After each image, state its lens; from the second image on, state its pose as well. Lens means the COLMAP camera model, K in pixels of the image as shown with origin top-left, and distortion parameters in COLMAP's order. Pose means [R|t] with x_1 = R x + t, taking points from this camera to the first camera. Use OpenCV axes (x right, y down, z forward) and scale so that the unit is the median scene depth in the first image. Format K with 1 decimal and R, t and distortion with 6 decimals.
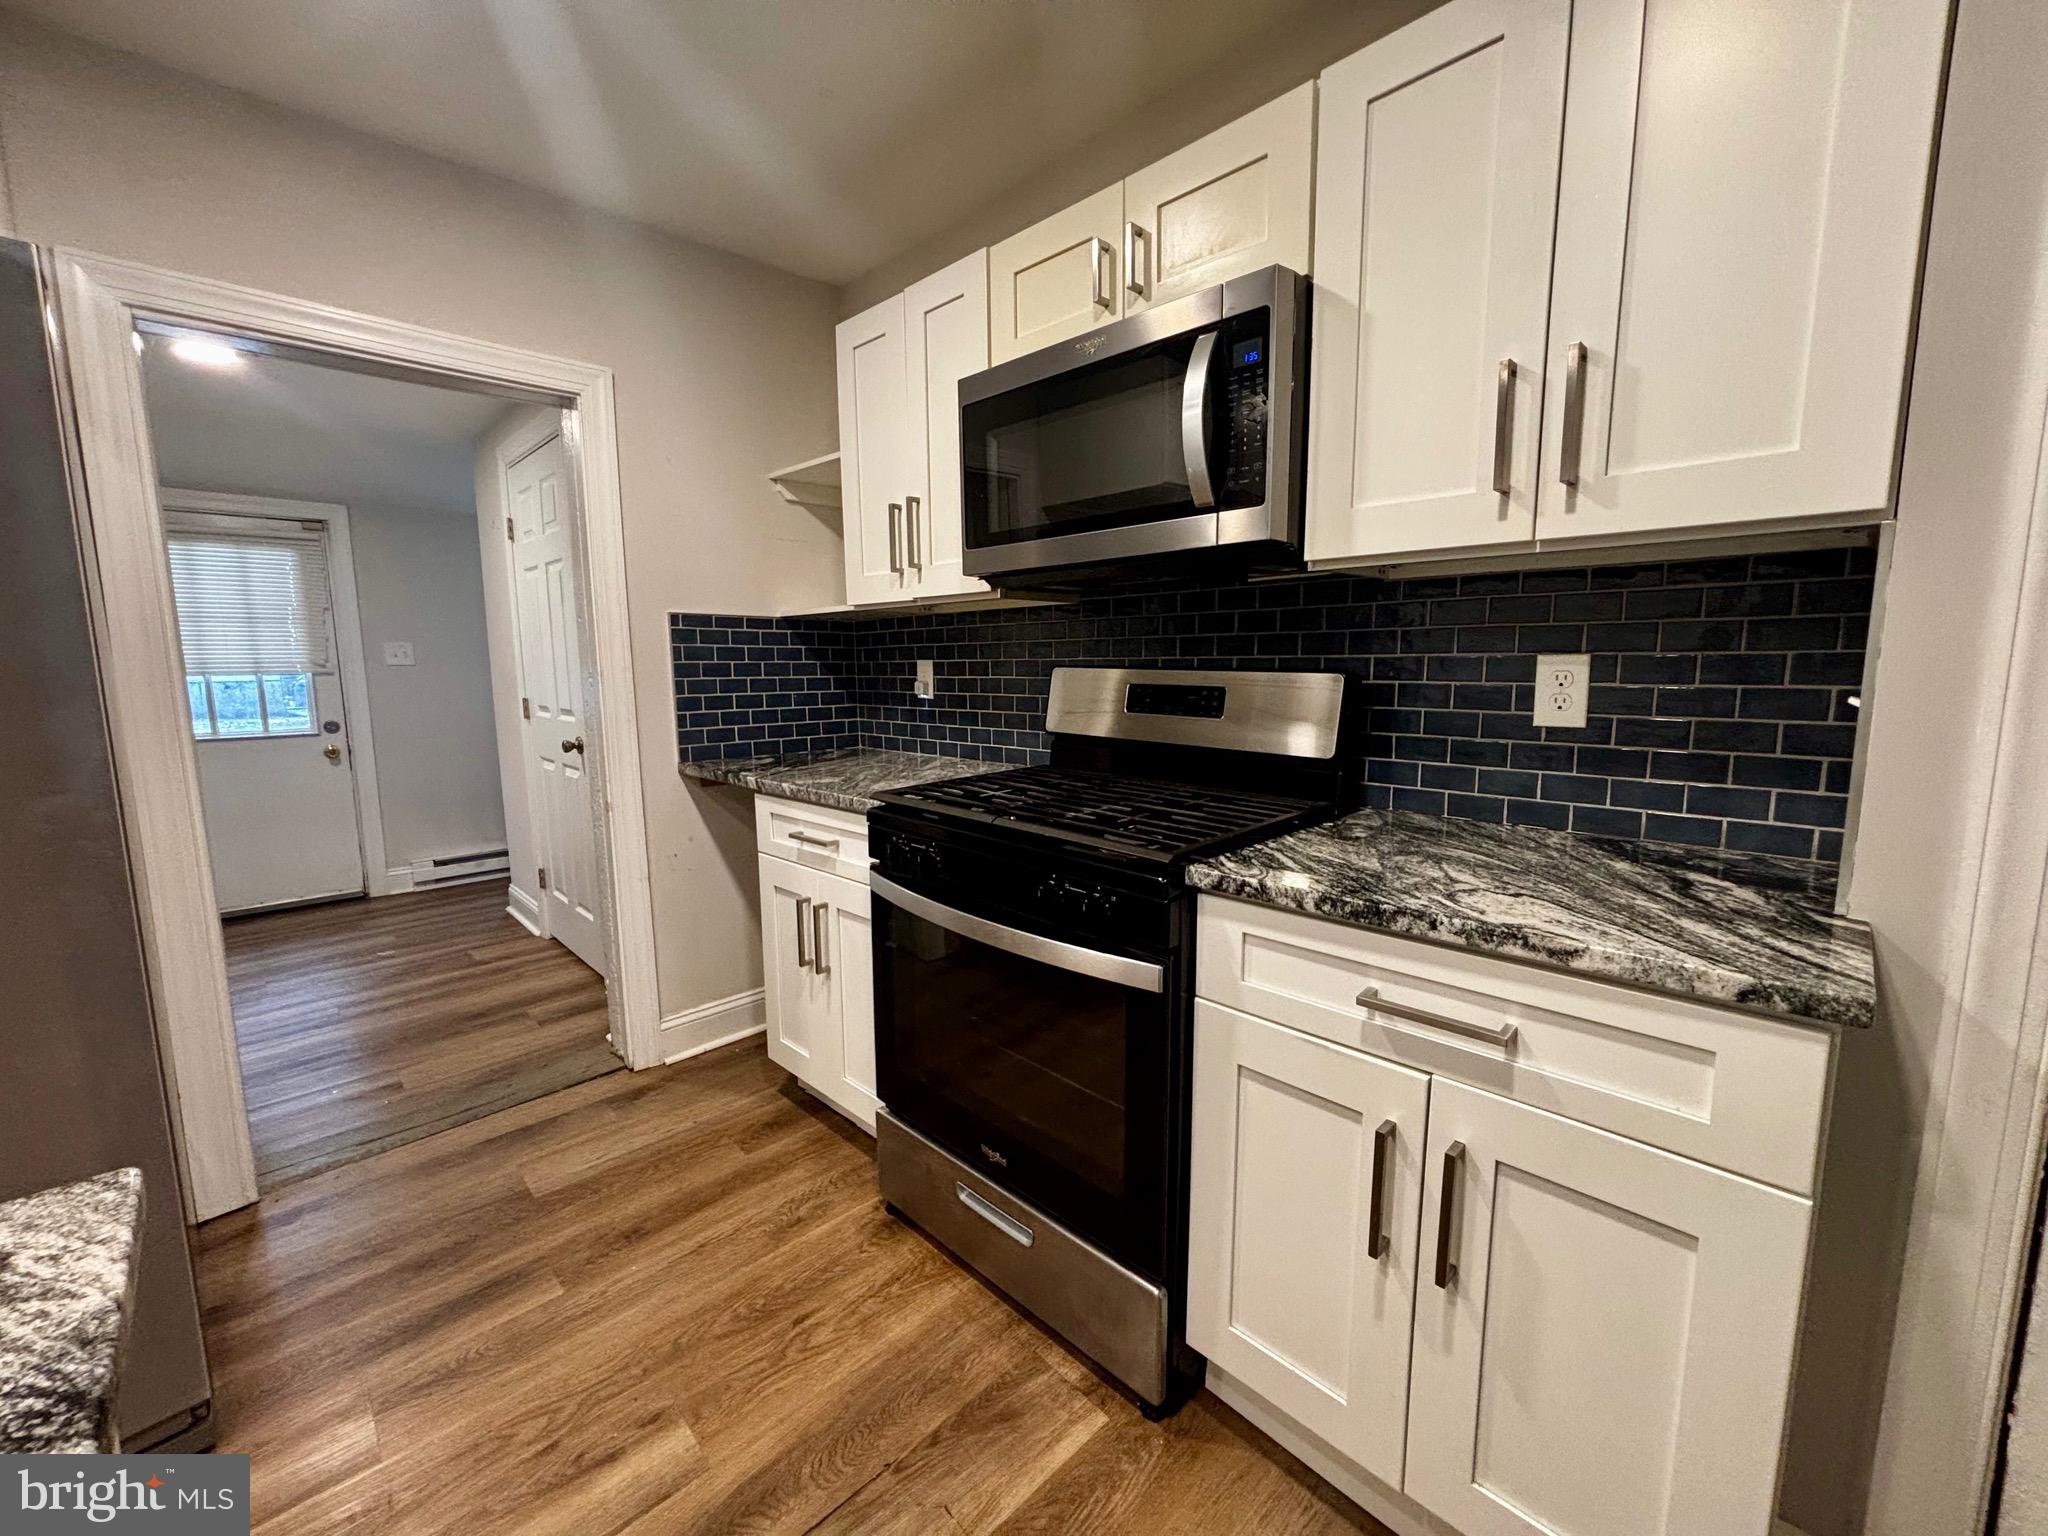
lens RADIAL K [[824.7, 0, 1024.0], [0, 824.7, 768.0], [0, 0, 1]] dist [-0.002923, -0.000310]
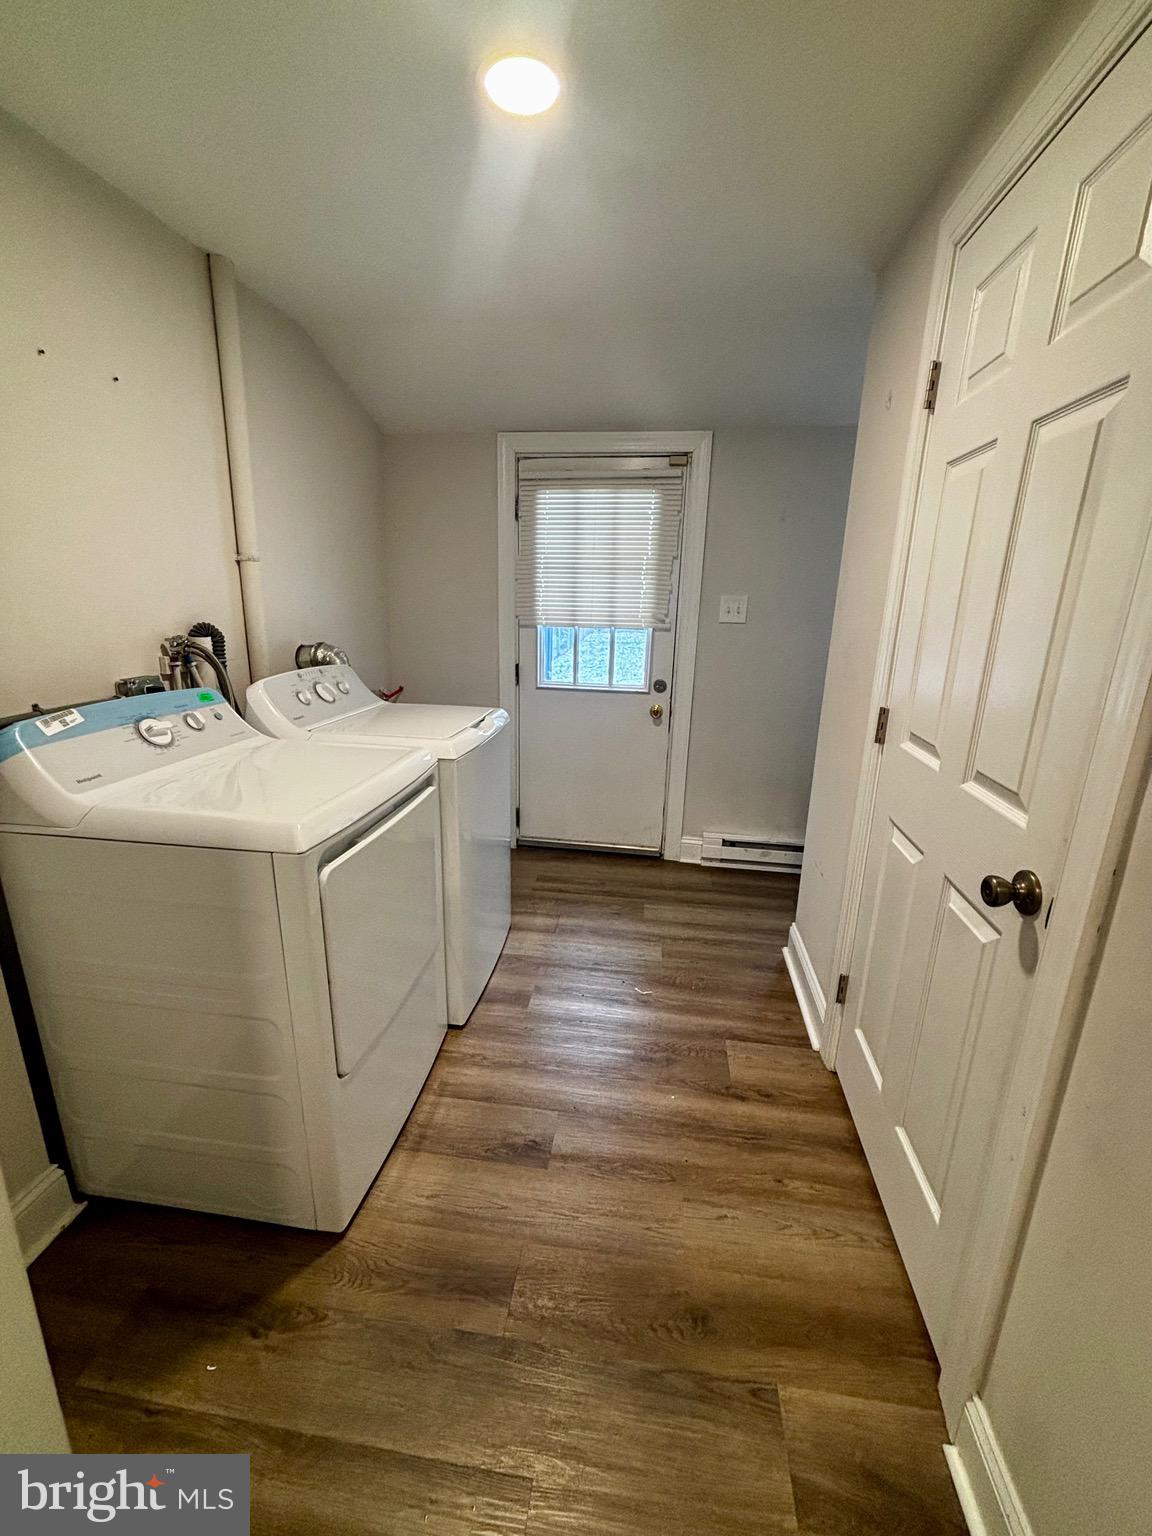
lens RADIAL K [[620.1, 0, 576.0], [0, 620.1, 768.0], [0, 0, 1]] dist [0.001097, 0.000220]
pose [[0.614169, 0.231506, -0.754455, -0.844423], [-0.132458, 0.972682, 0.190641, -0.205731], [0.777979, -0.017152, 0.628056, 1.182486]]
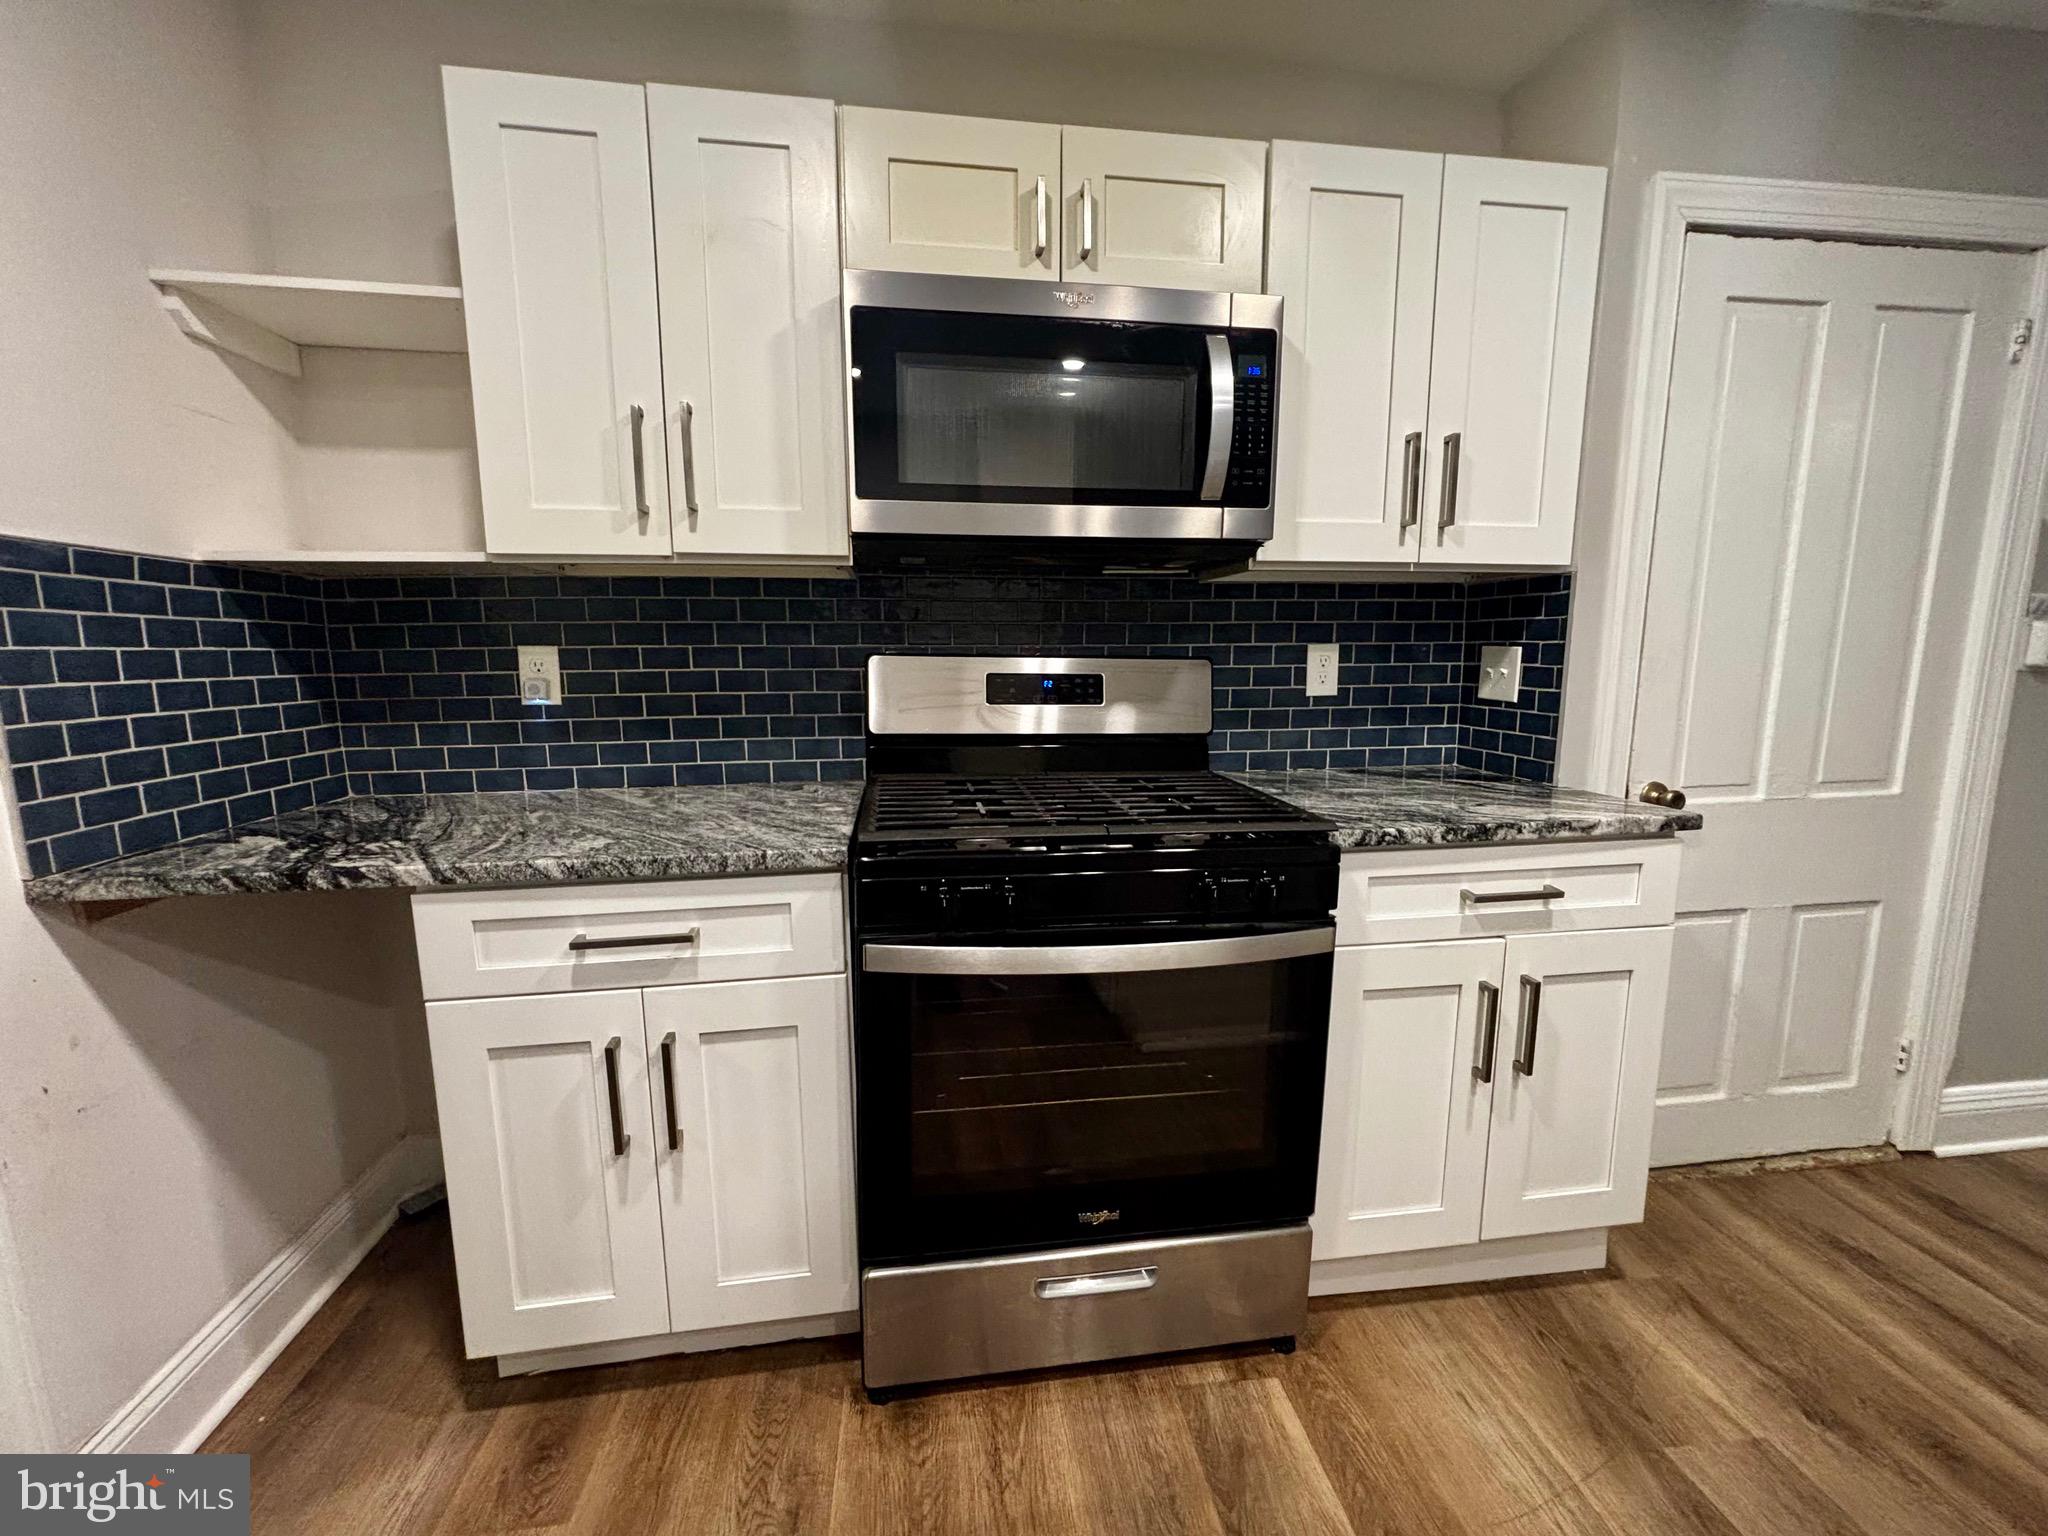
lens RADIAL K [[824.7, 0, 1024.0], [0, 824.7, 768.0], [0, 0, 1]] dist [-0.002923, -0.000310]
pose [[0.595090, -0.109287, 0.796193, -0.655346], [0.104411, 0.992828, 0.058239, -0.051795], [-0.796847, 0.048474, 0.602233, 0.469796]]
